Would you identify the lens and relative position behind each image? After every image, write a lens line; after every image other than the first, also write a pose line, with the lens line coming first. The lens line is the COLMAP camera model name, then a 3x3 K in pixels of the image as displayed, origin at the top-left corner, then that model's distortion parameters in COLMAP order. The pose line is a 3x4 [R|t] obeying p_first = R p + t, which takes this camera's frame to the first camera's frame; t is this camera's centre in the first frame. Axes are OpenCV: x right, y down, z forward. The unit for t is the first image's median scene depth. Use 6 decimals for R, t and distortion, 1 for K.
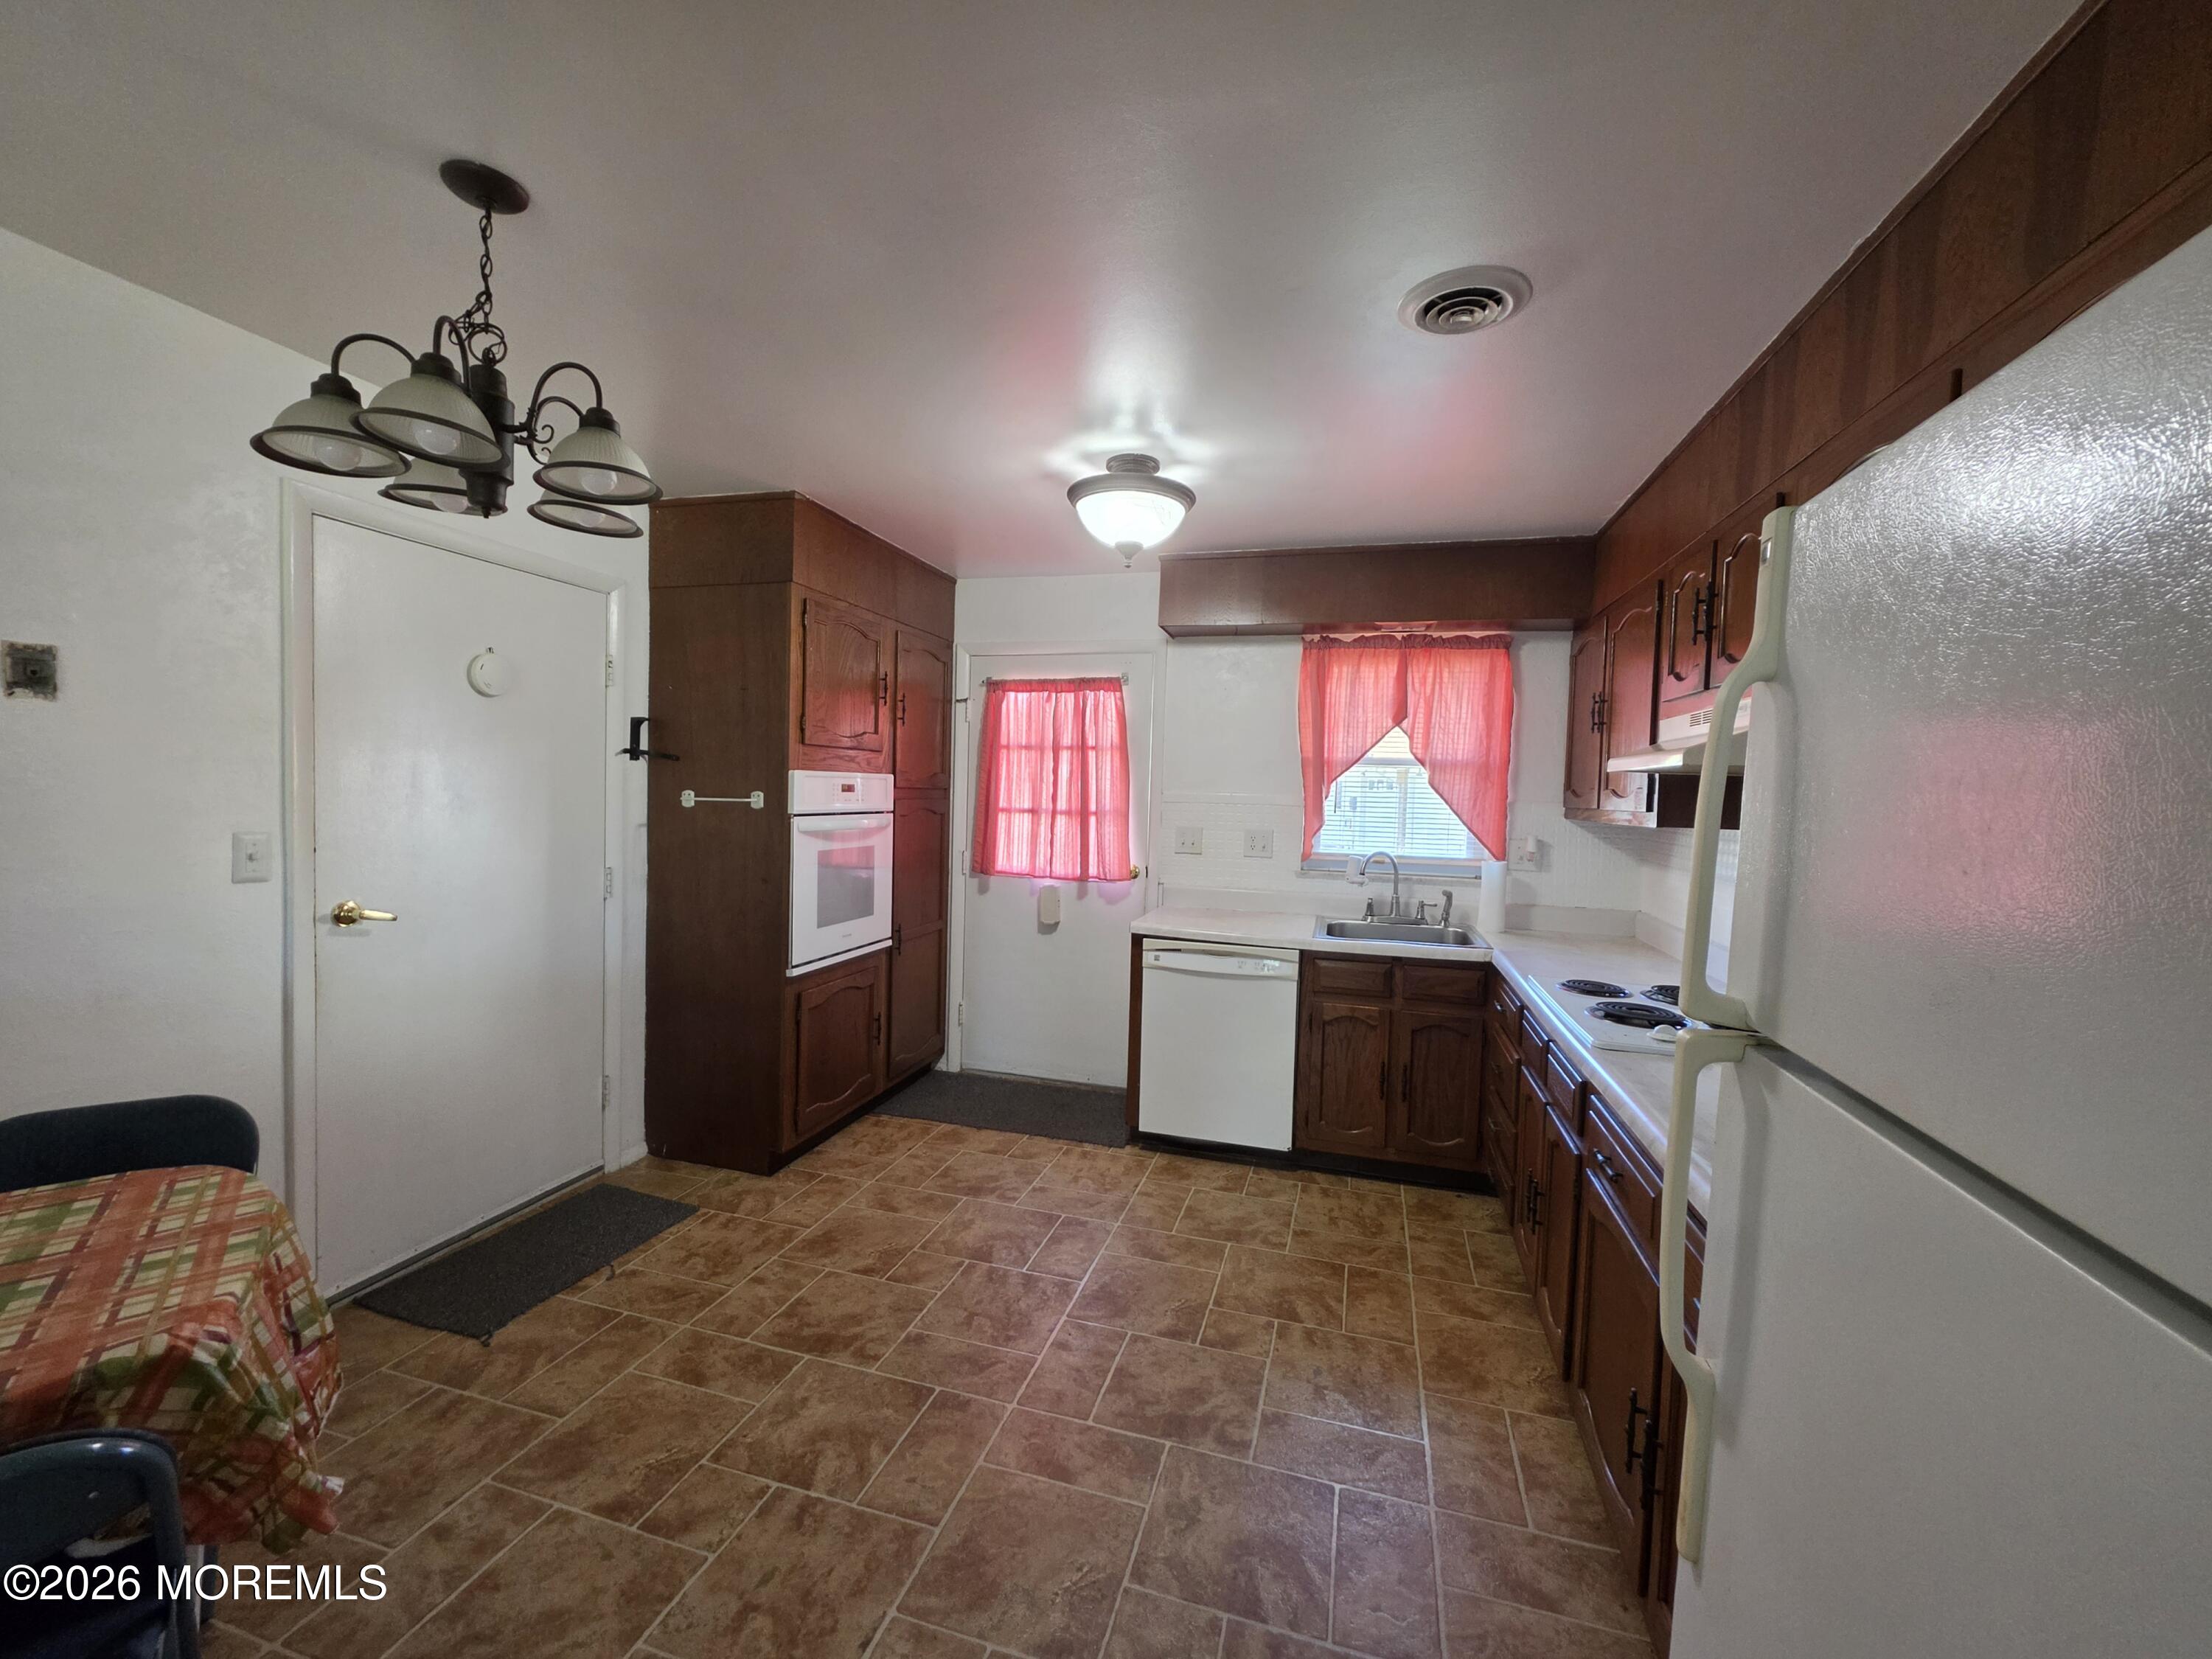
lens RADIAL K [[885.8, 0, 1103.4], [0, 885.8, 828.6], [0, 0, 1]] dist [0.001581, -0.000372]
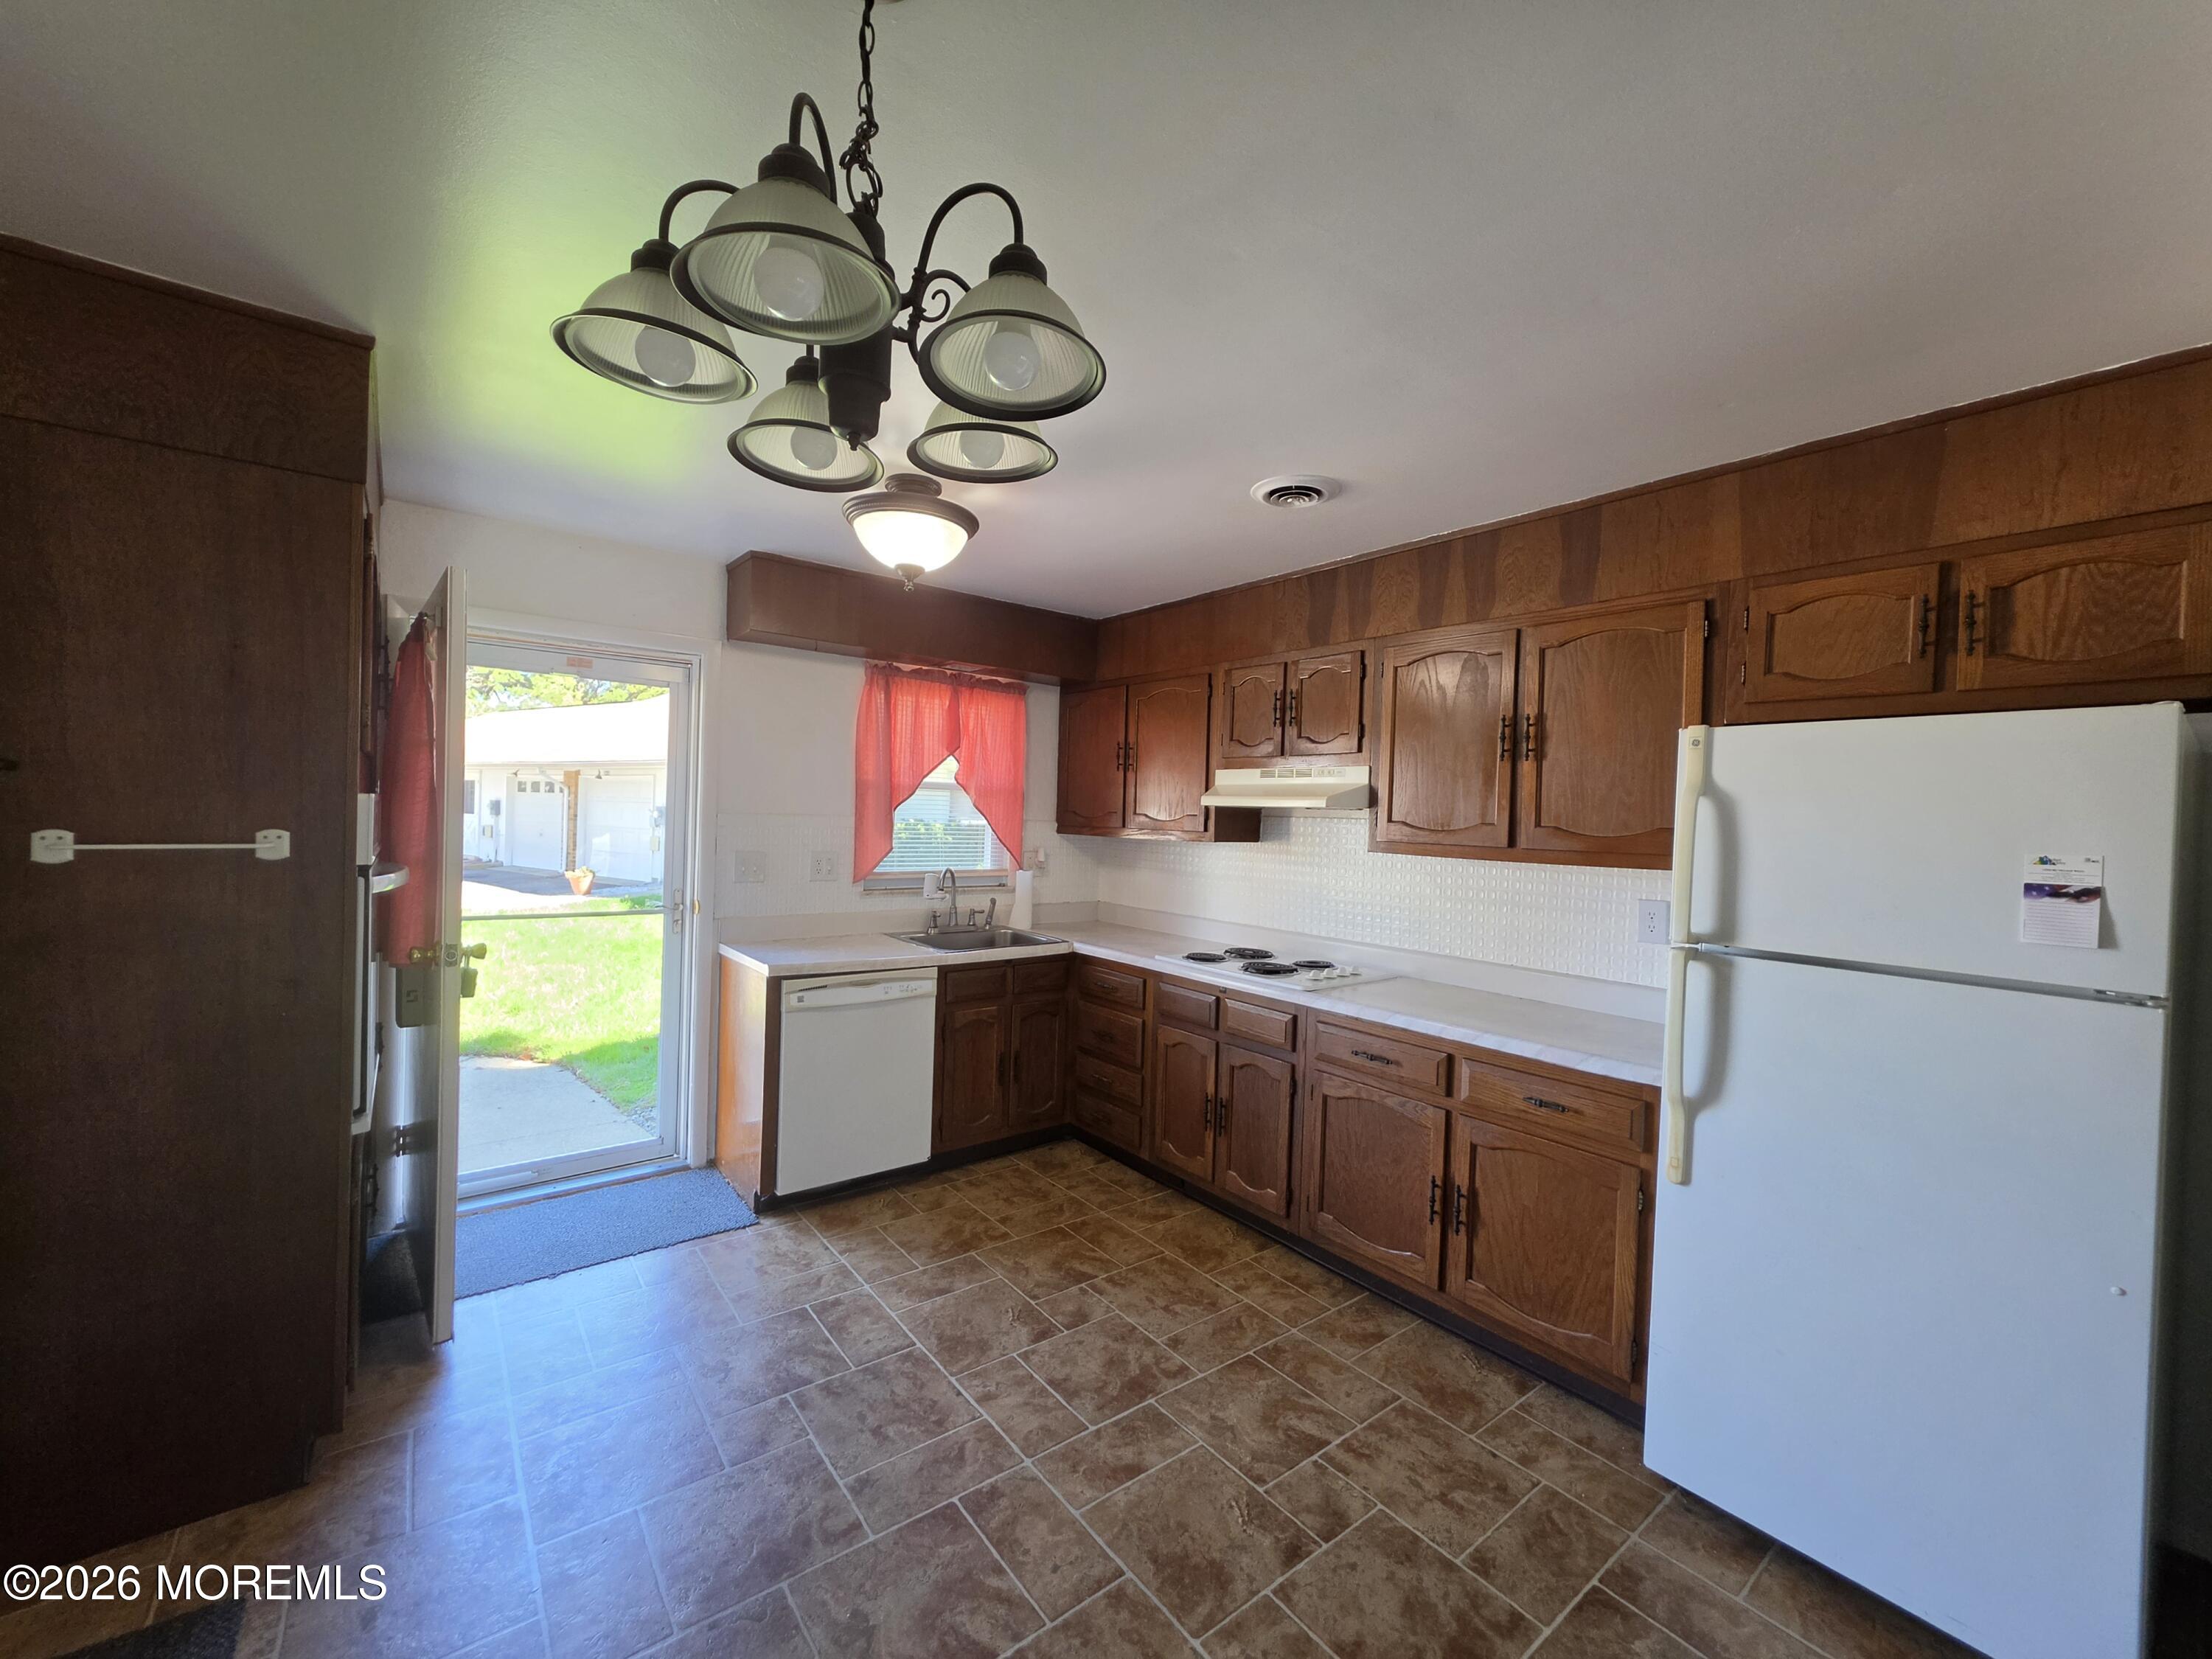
lens RADIAL K [[885.8, 0, 1105.8], [0, 885.8, 831.8], [0, 0, 1]] dist [0.001581, -0.000372]
pose [[0.586882, -0.025962, 0.809256, -0.616759], [0.021287, 0.999635, 0.016632, -0.044421], [-0.809392, 0.007466, 0.587221, 0.261391]]
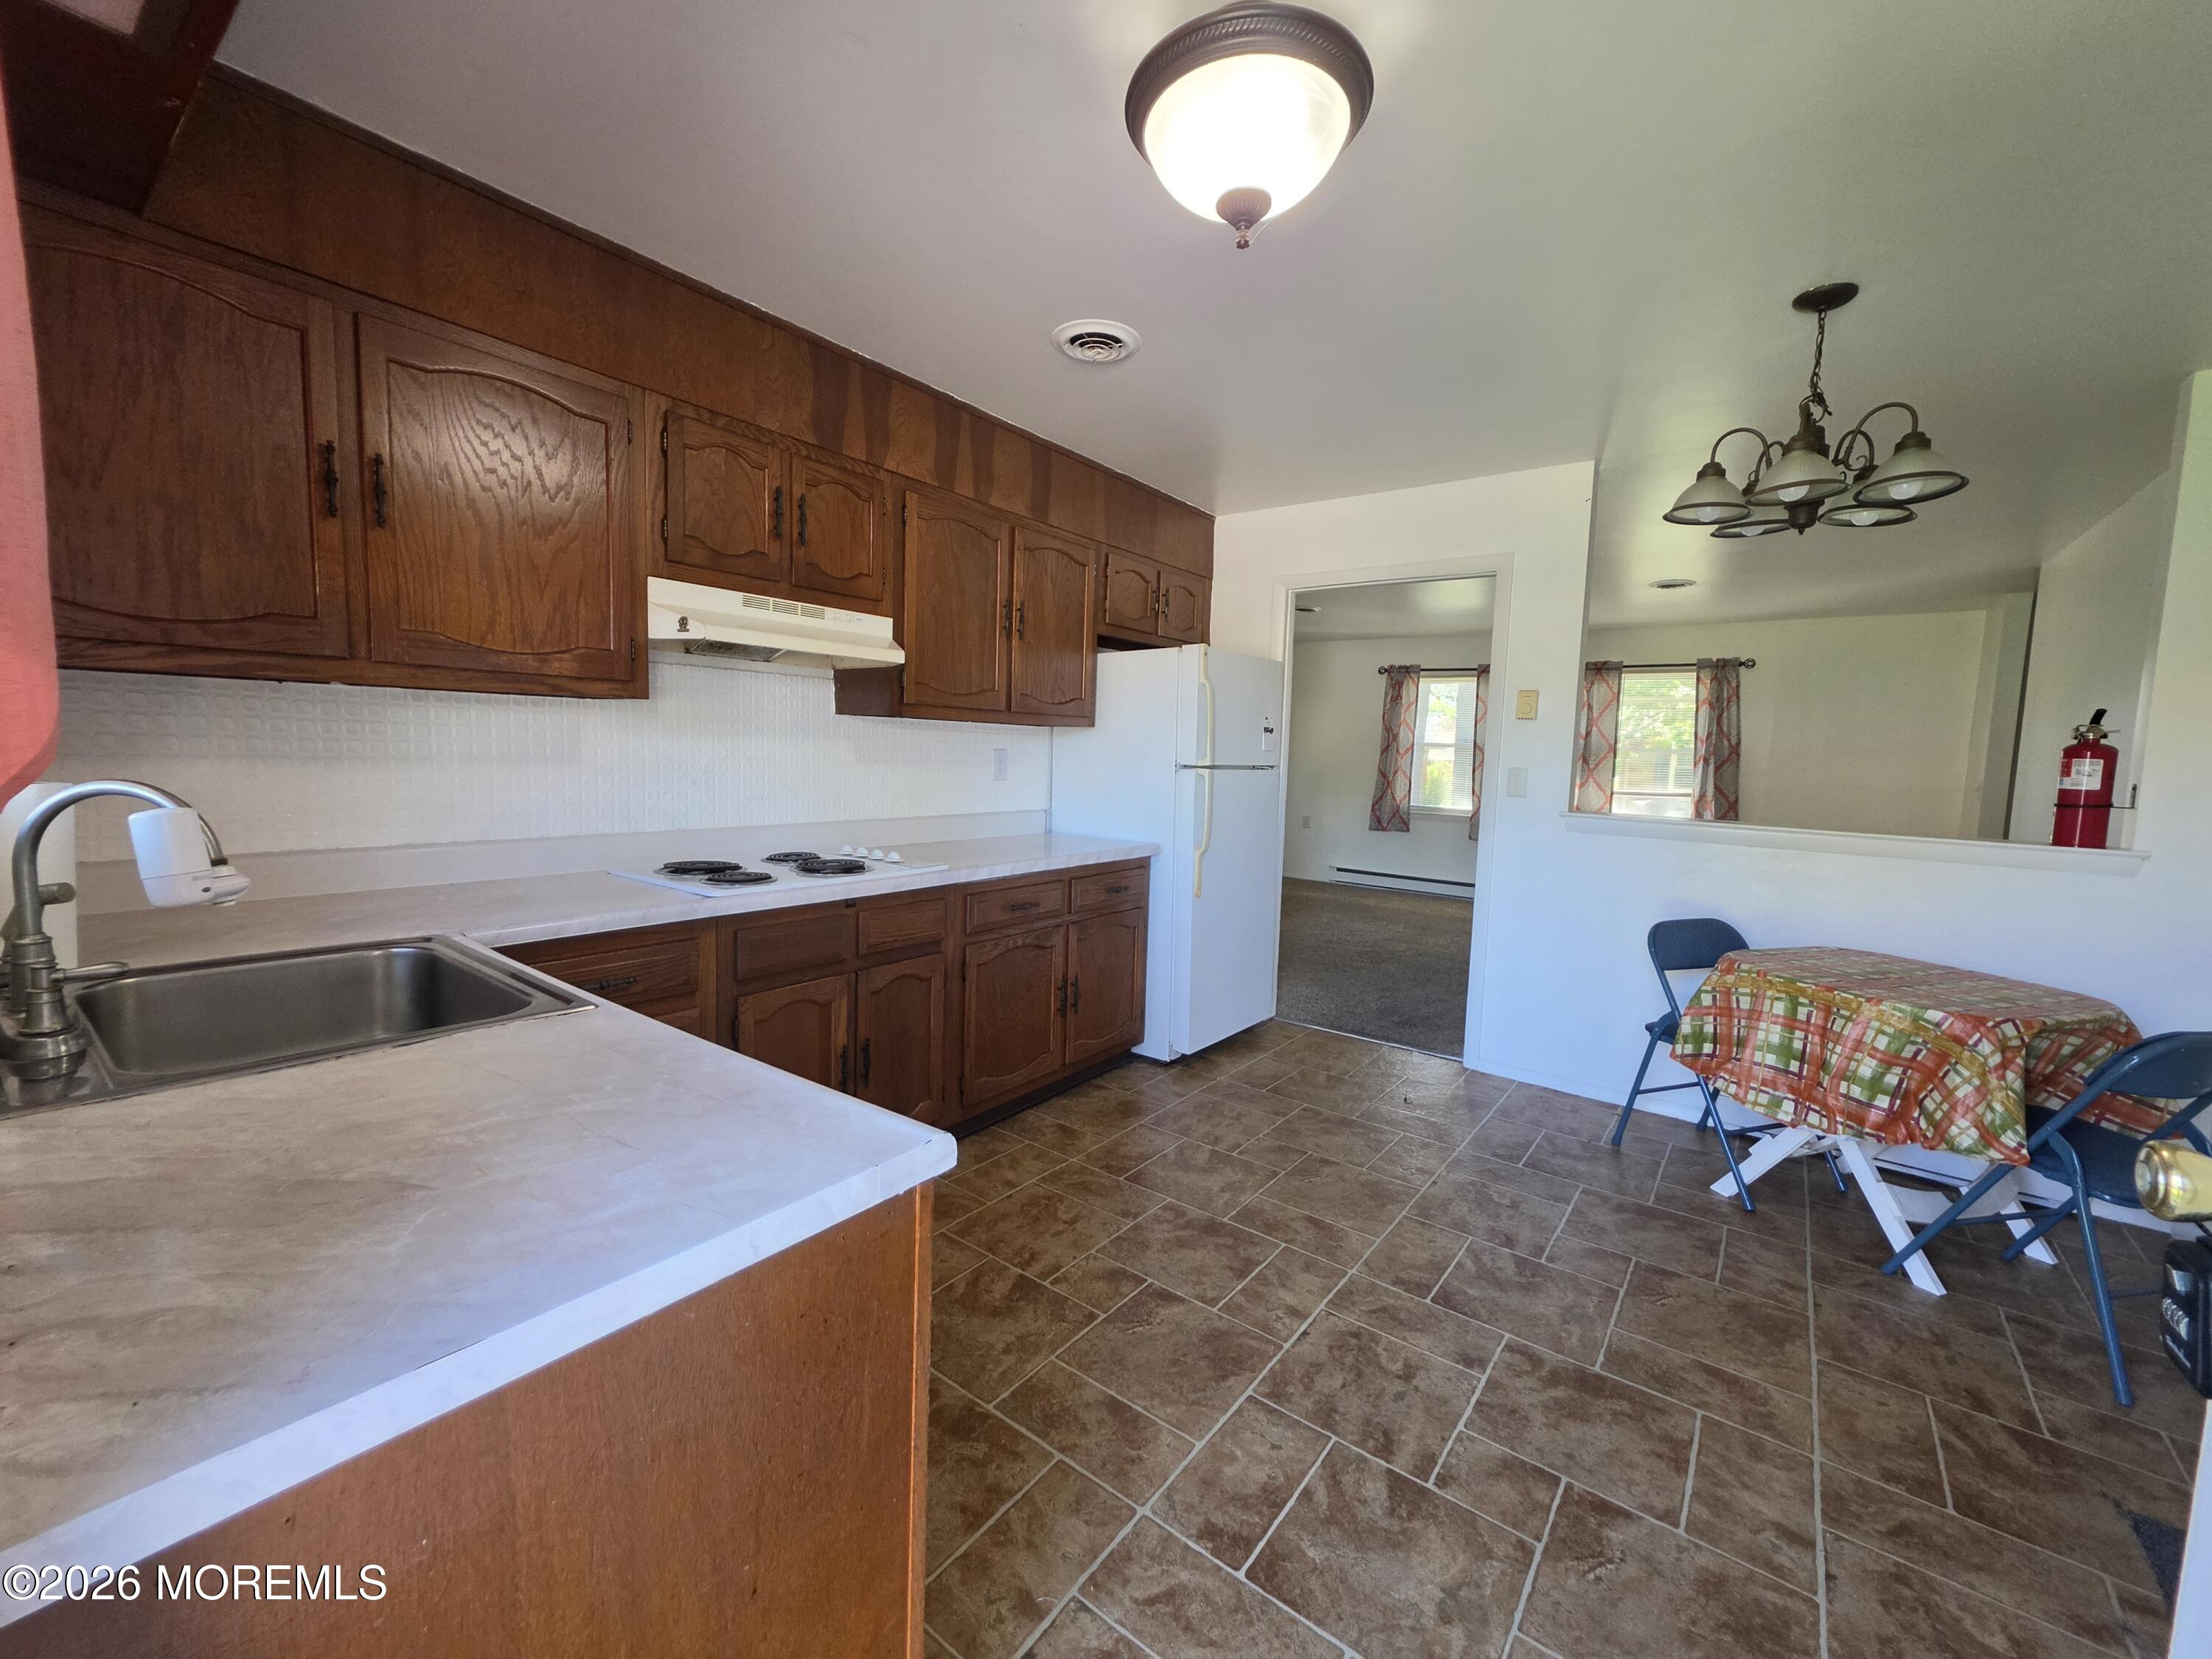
lens RADIAL K [[885.8, 0, 1102.3], [0, 885.8, 827.4], [0, 0, 1]] dist [0.001581, -0.000372]
pose [[-0.928360, -0.095803, 0.359123, -0.117021], [-0.047182, 0.988770, 0.141805, -0.021363], [-0.368675, 0.114701, -0.922455, 1.533969]]
